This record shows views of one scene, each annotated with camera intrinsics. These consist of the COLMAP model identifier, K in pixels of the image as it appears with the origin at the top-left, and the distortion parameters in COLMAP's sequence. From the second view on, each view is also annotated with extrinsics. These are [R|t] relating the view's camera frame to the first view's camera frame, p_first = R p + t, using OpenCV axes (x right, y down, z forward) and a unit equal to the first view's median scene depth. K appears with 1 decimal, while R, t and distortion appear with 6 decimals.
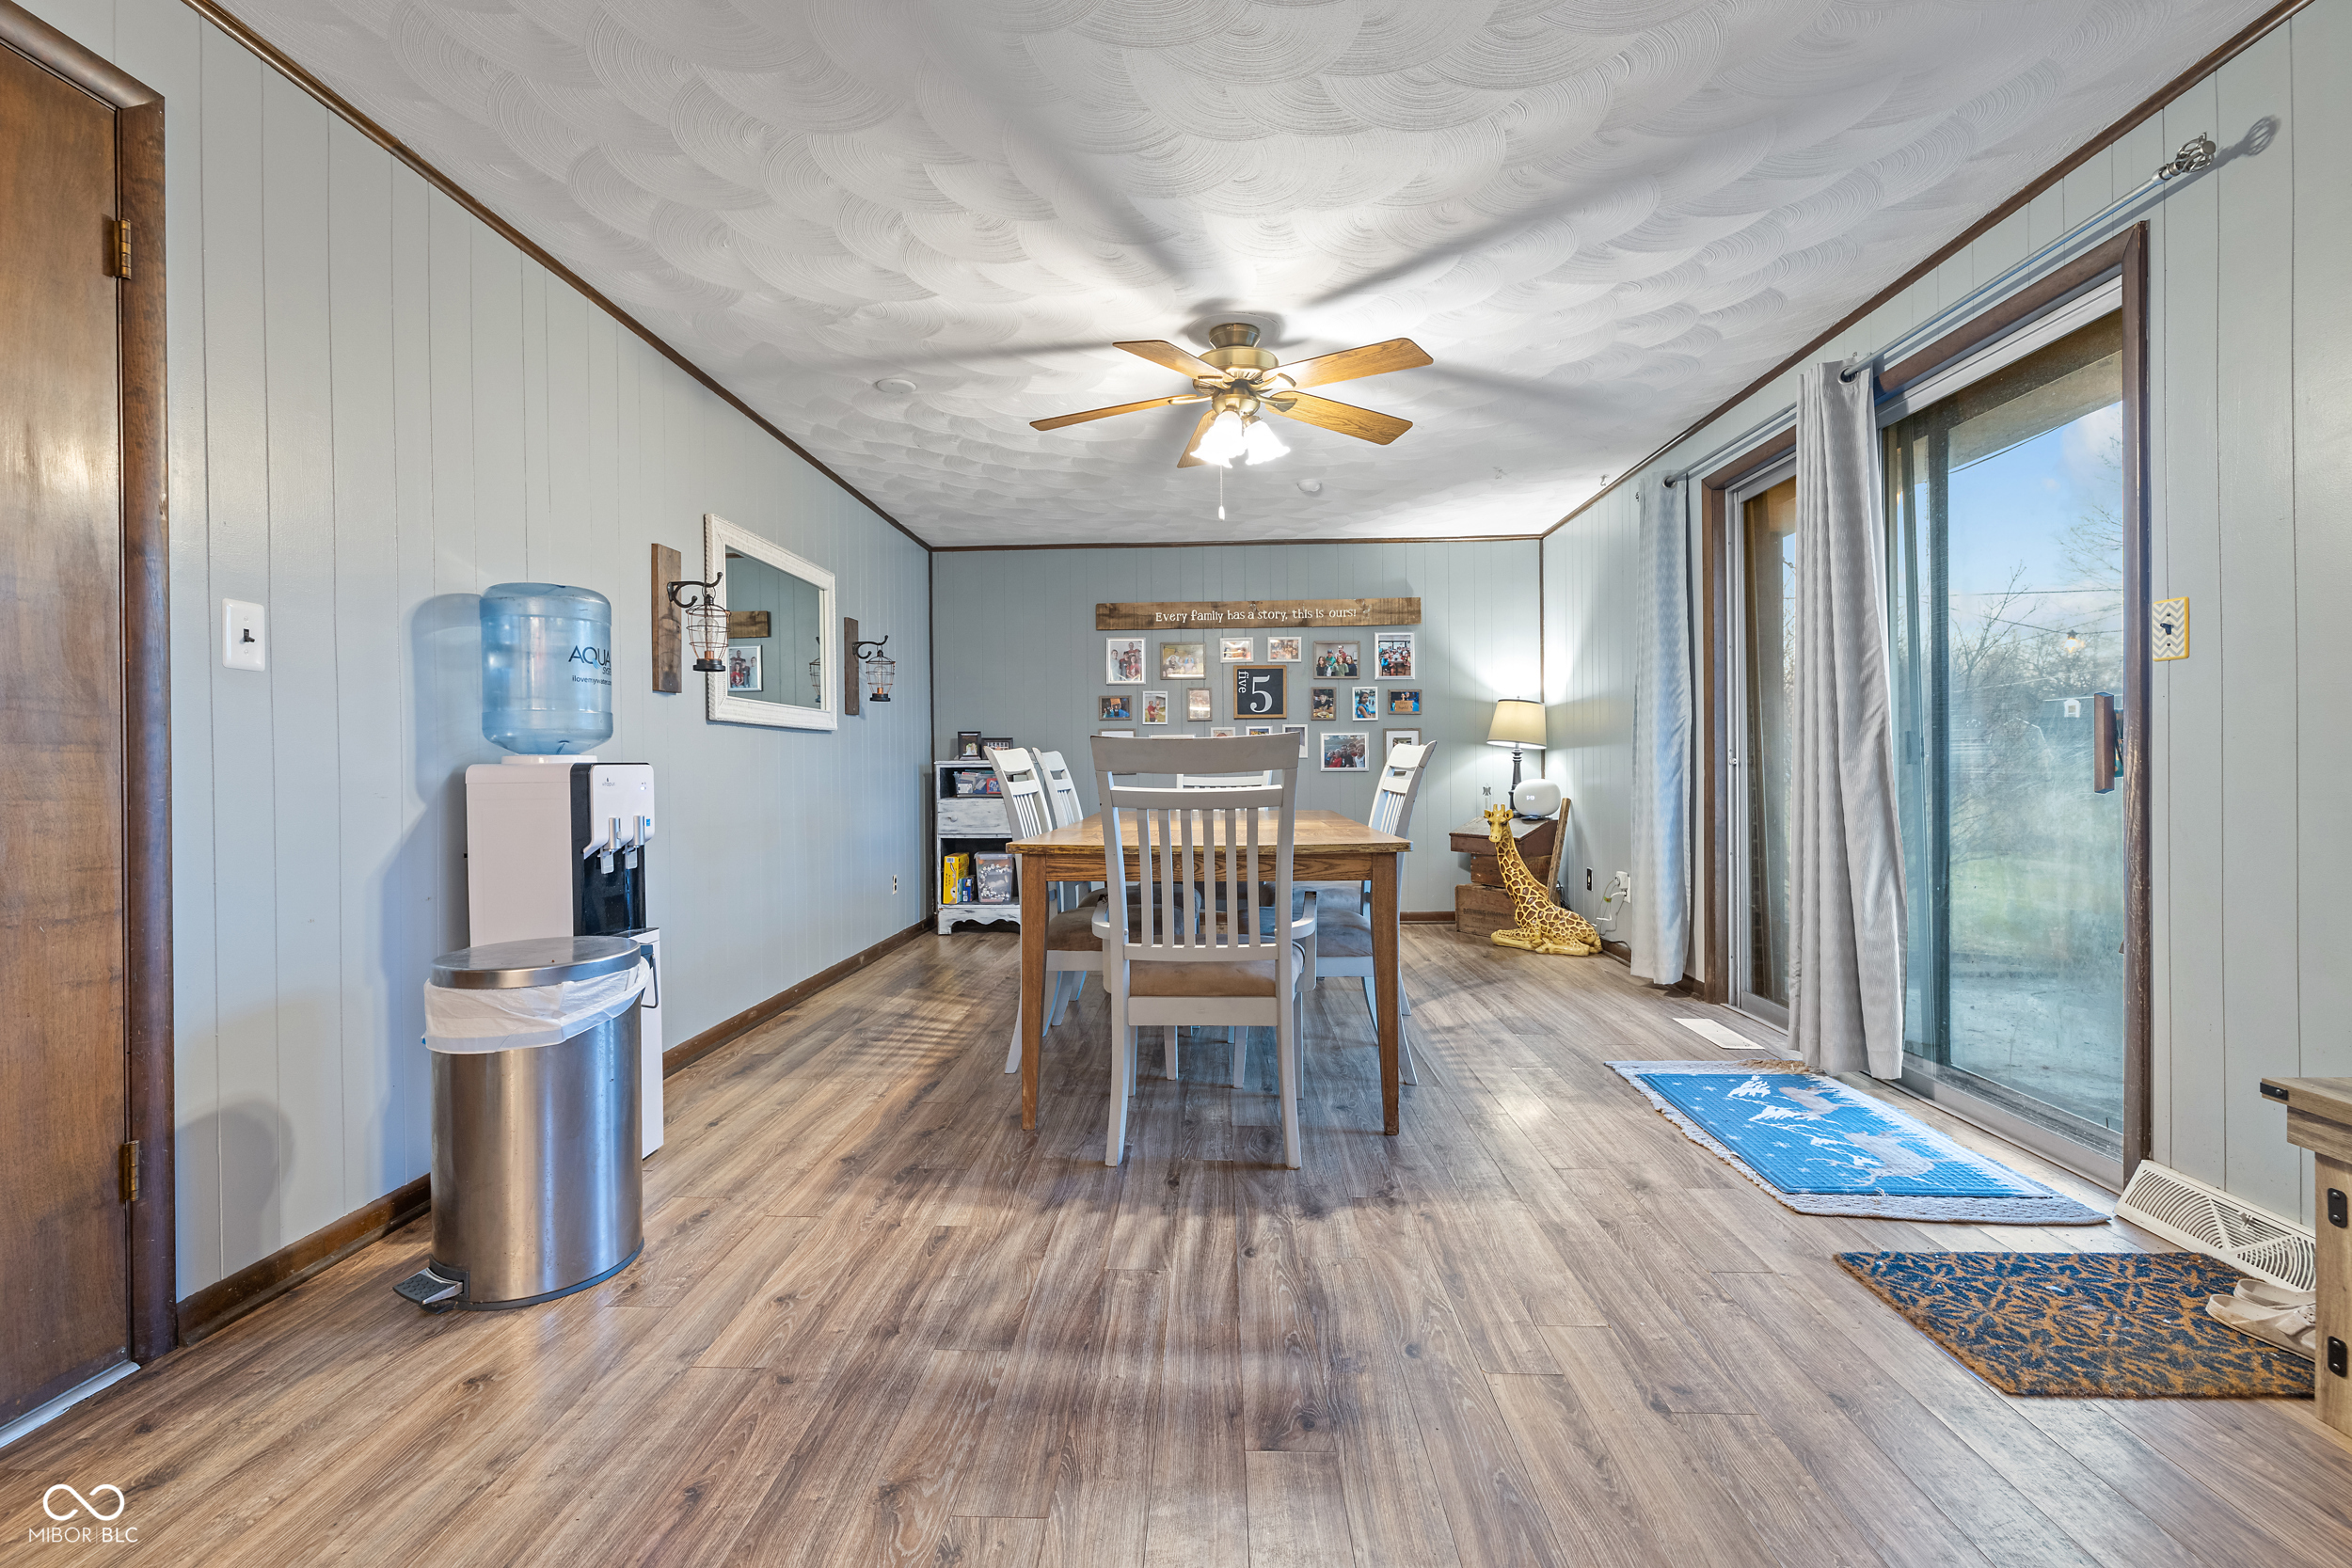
lens RADIAL K [[1018.8, 0, 1178.4], [0, 1018.8, 774.7], [0, 0, 1]] dist [-0.001242, 0.000435]
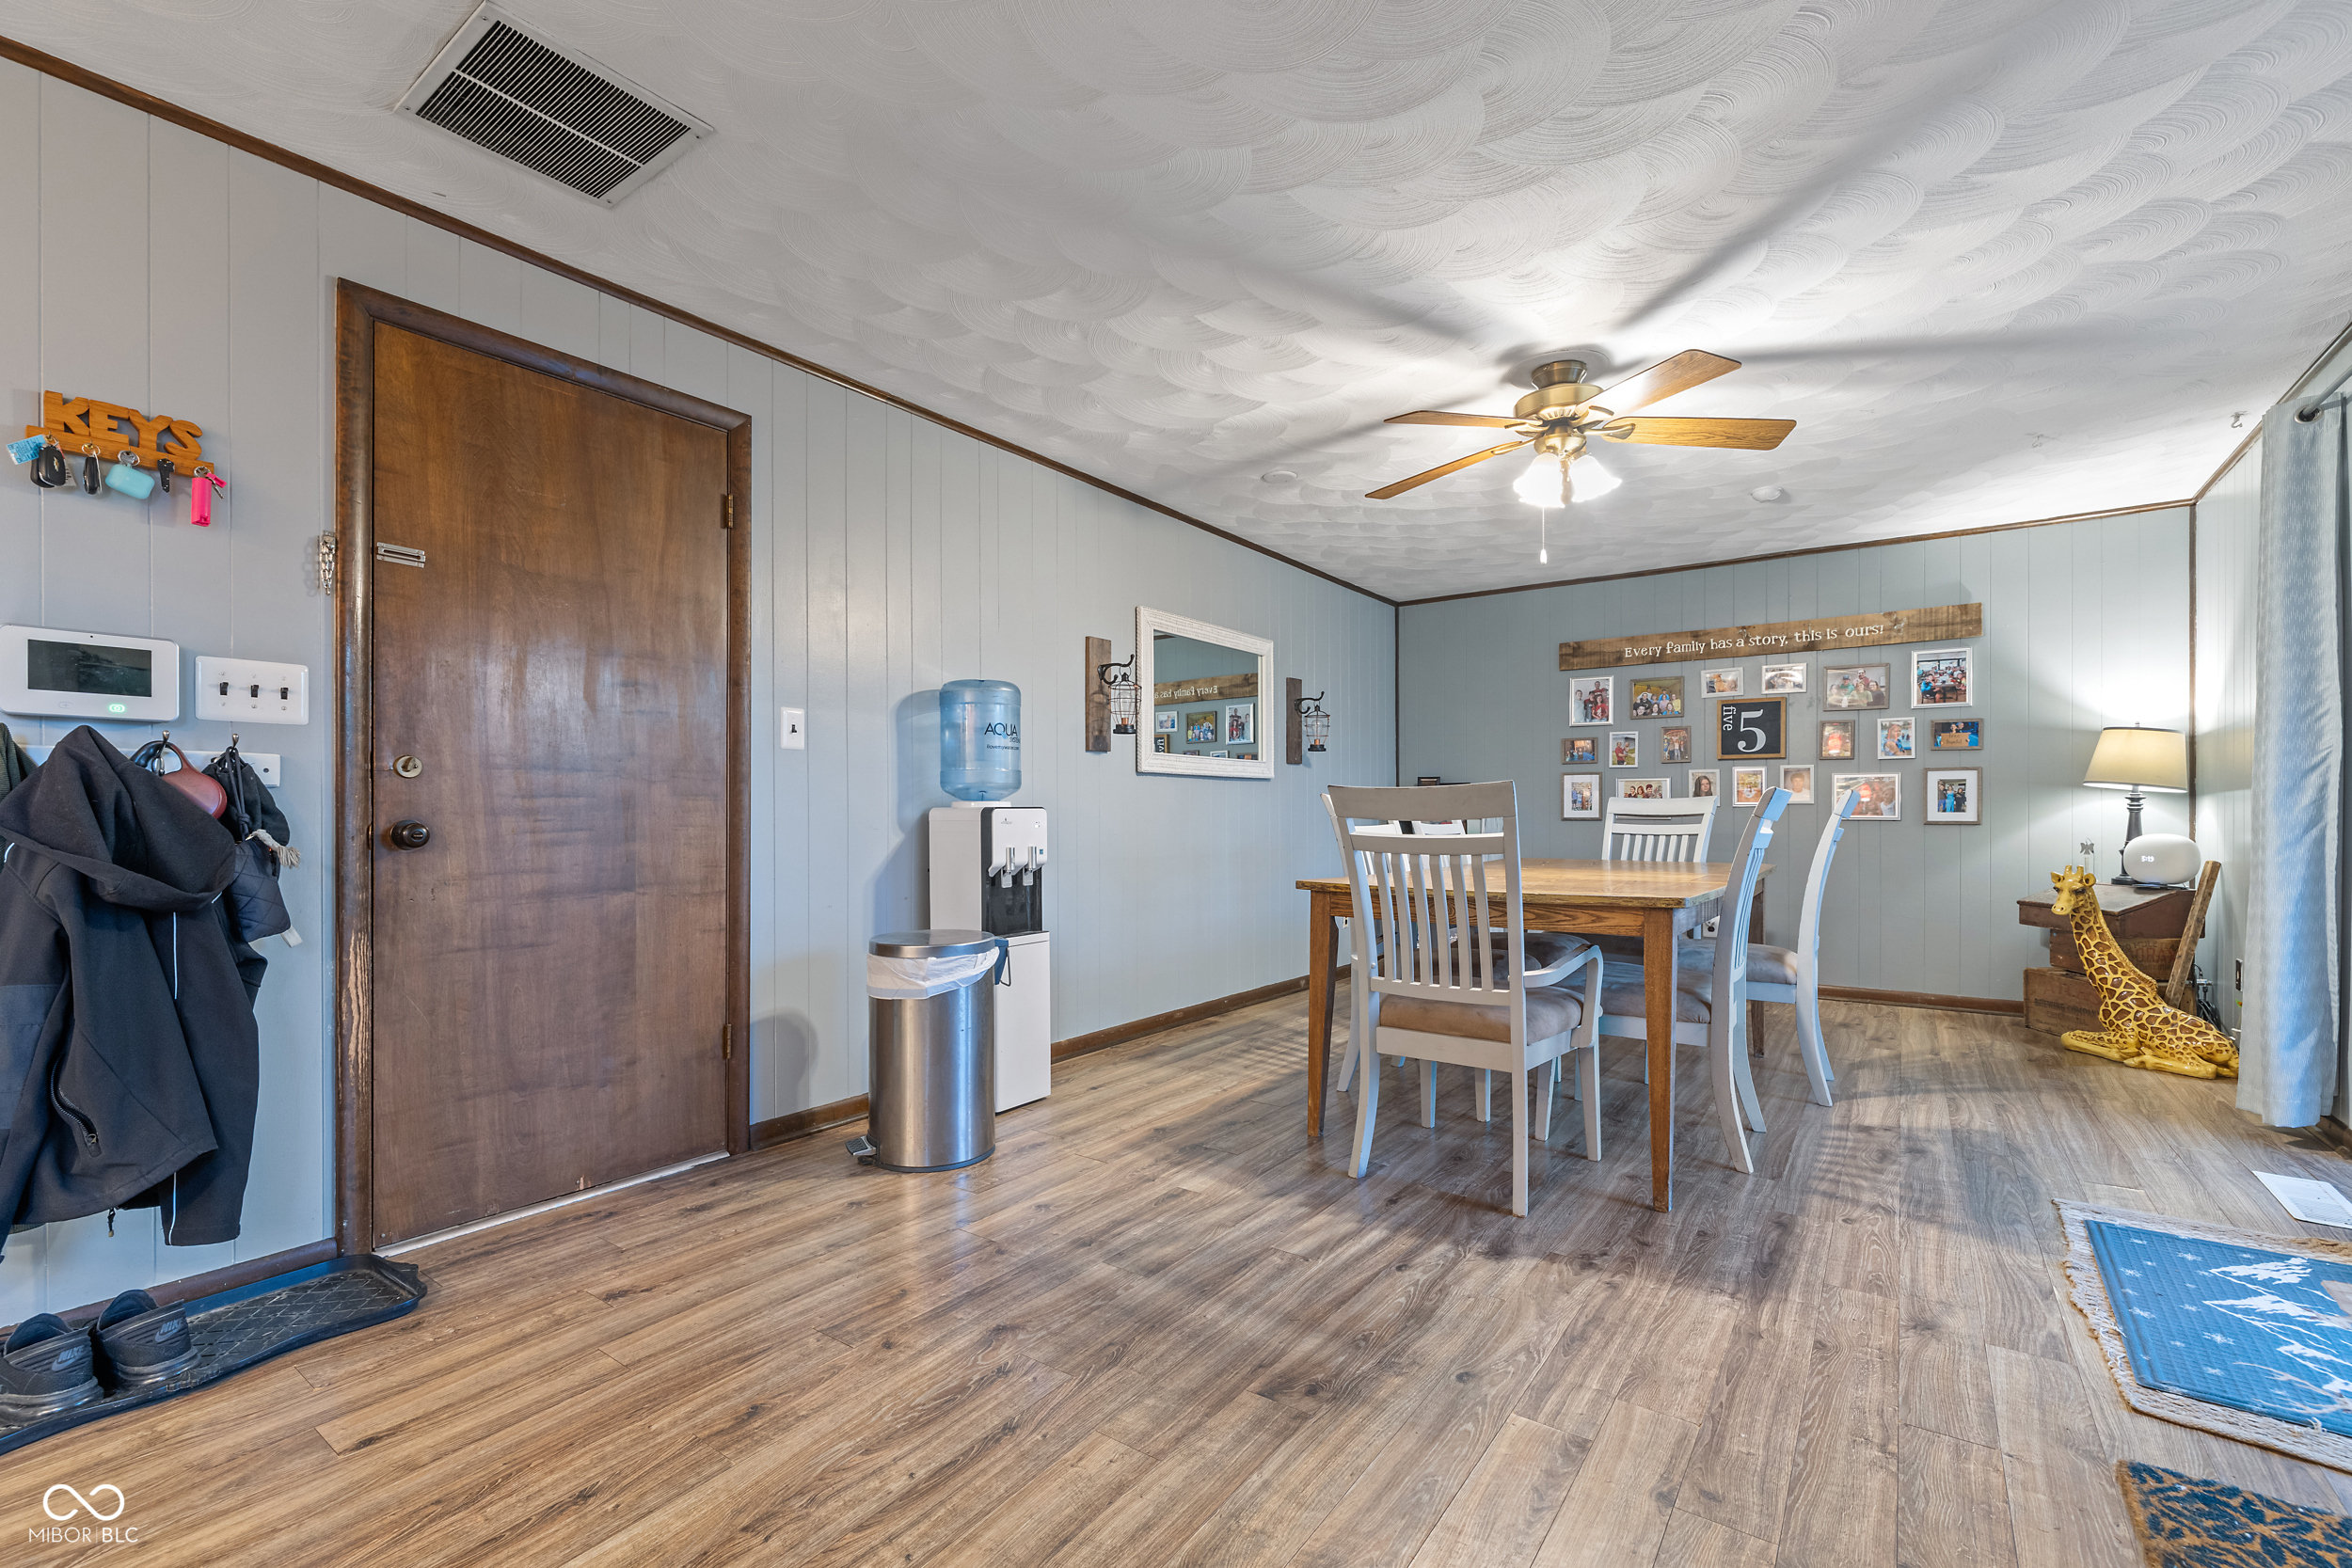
lens RADIAL K [[1021.9, 0, 1173.2], [0, 1021.9, 817.1], [0, 0, 1]] dist [-0.000964, 0.000125]
pose [[0.836013, 0.011325, -0.548593, 0.316857], [-0.011424, 0.999930, 0.003233, -0.004281], [0.548591, 0.003565, 0.836083, -0.023473]]
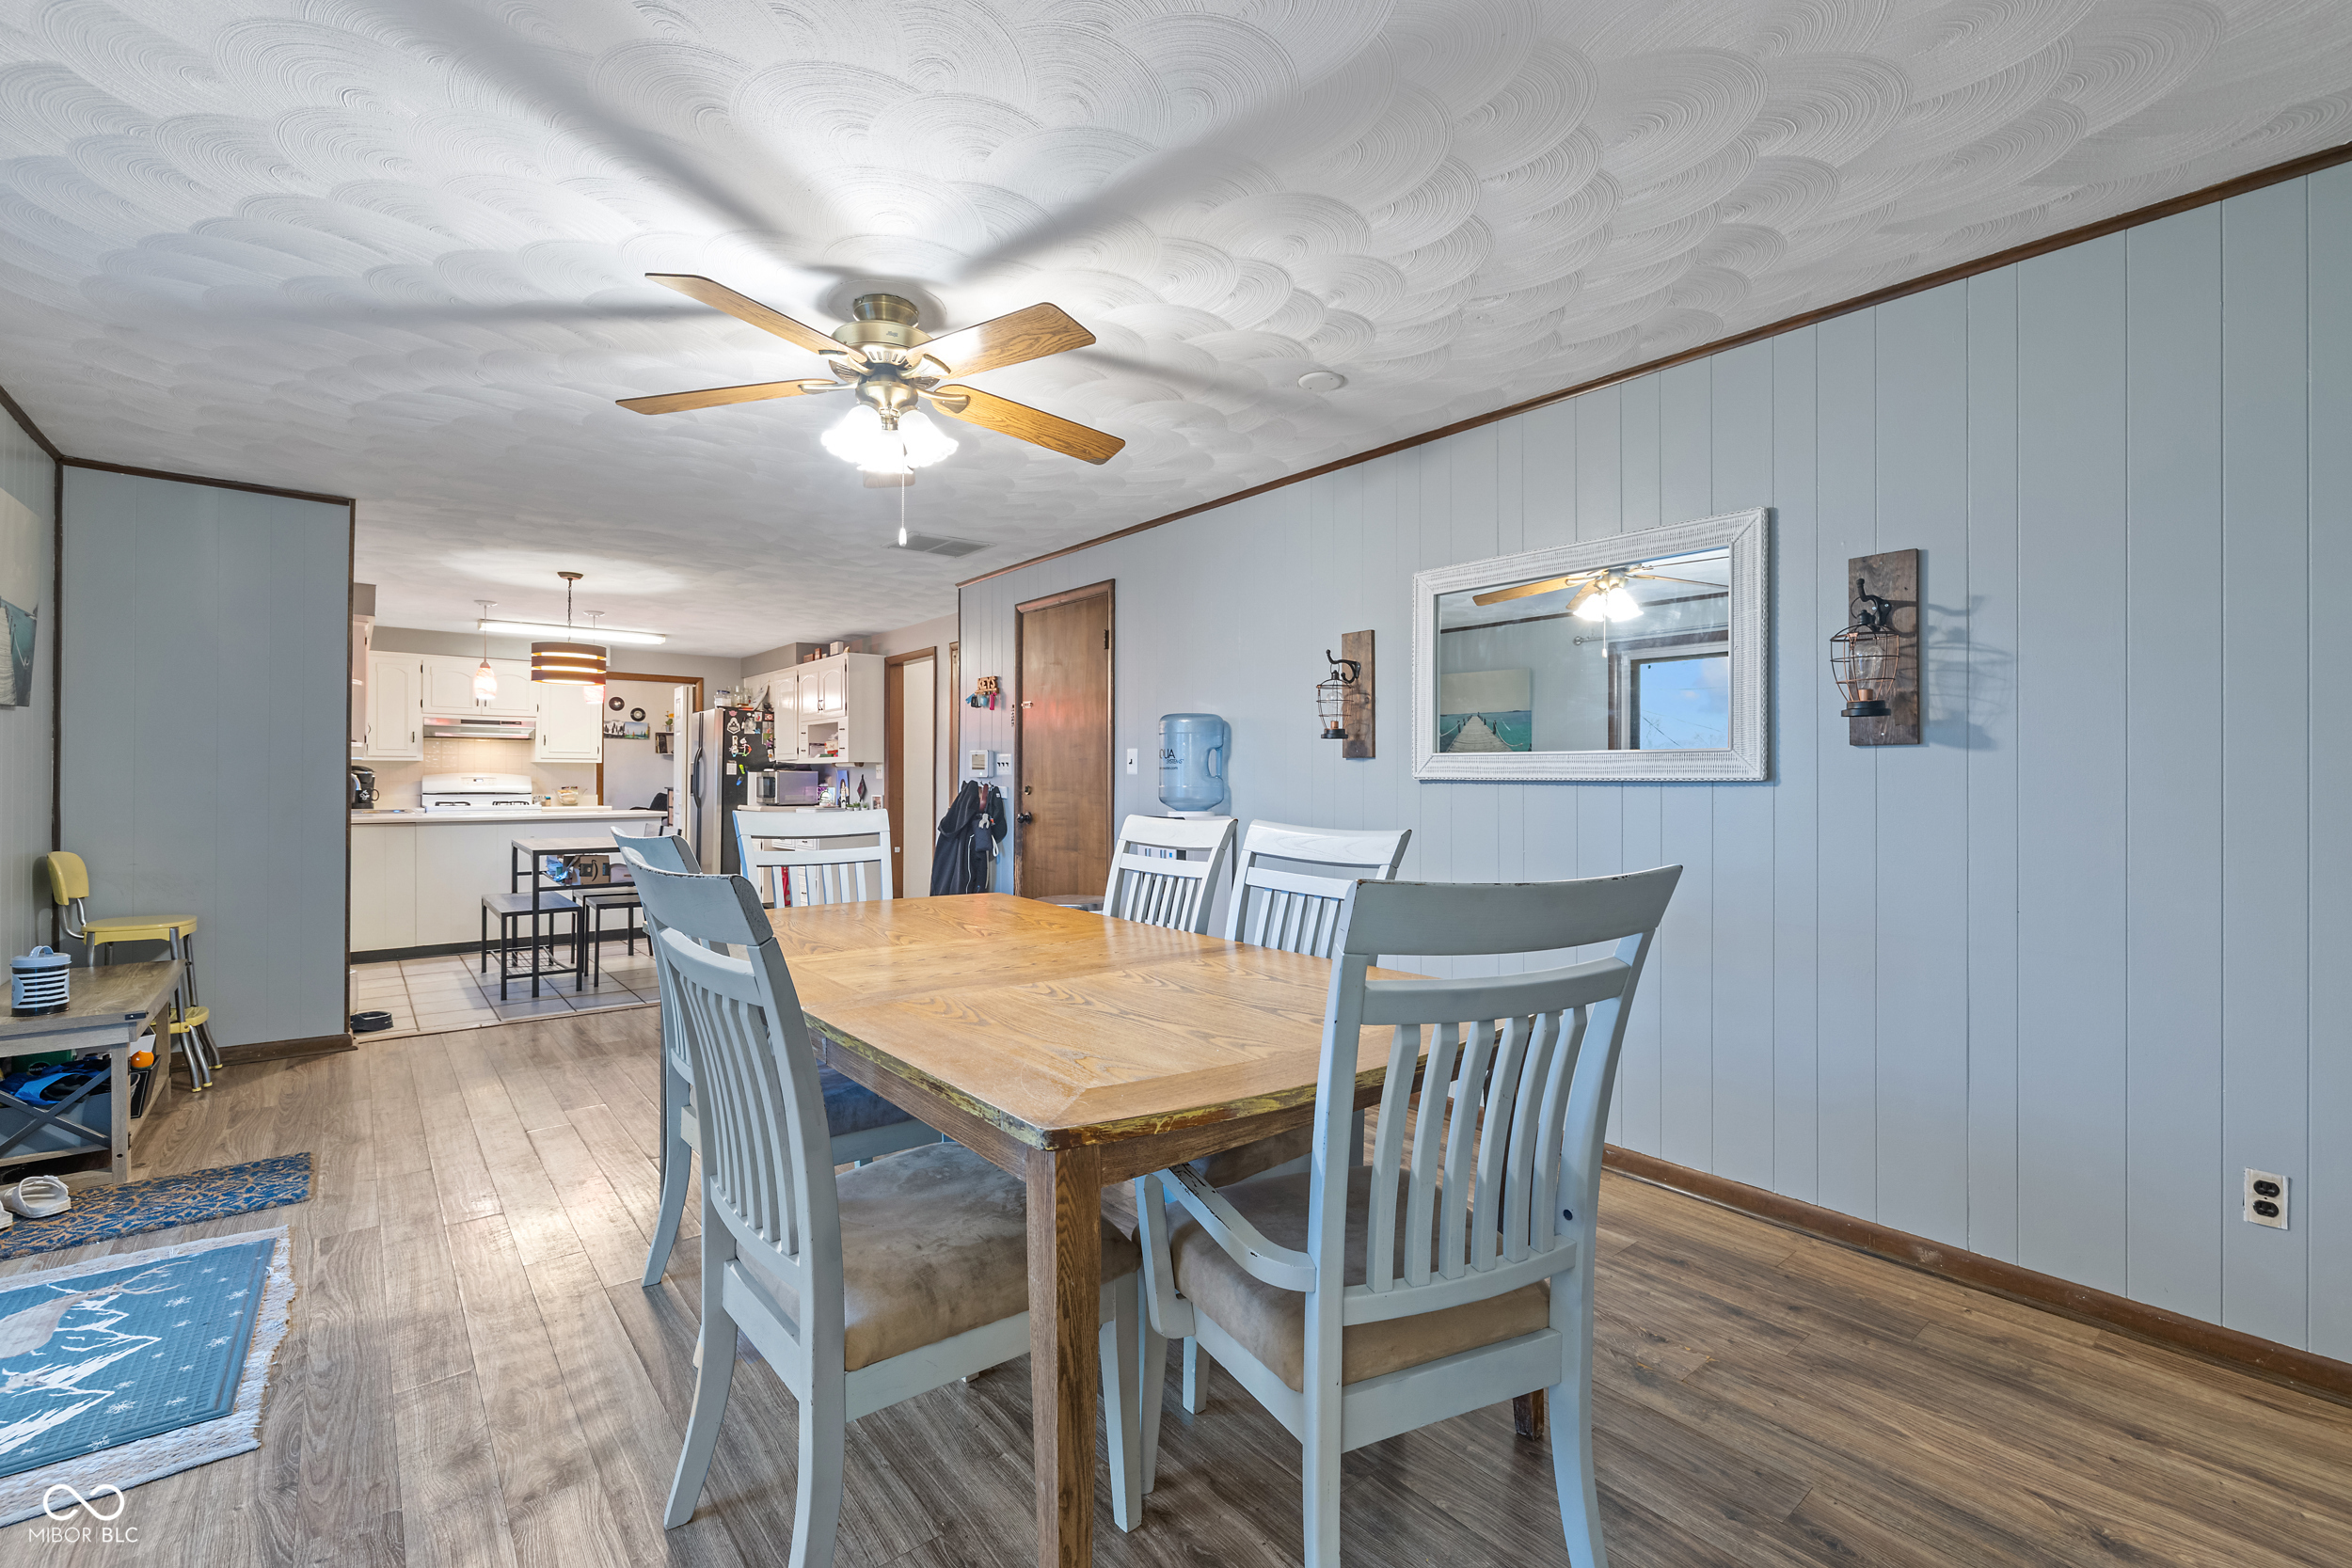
lens RADIAL K [[1018.8, 0, 1178.4], [0, 1018.8, 774.7], [0, 0, 1]] dist [-0.001242, 0.000435]
pose [[-0.748680, 0.007566, -0.662889, 0.460211], [0.001034, 0.999947, 0.010245, -0.083470], [0.662931, 0.006985, -0.748648, 1.937390]]
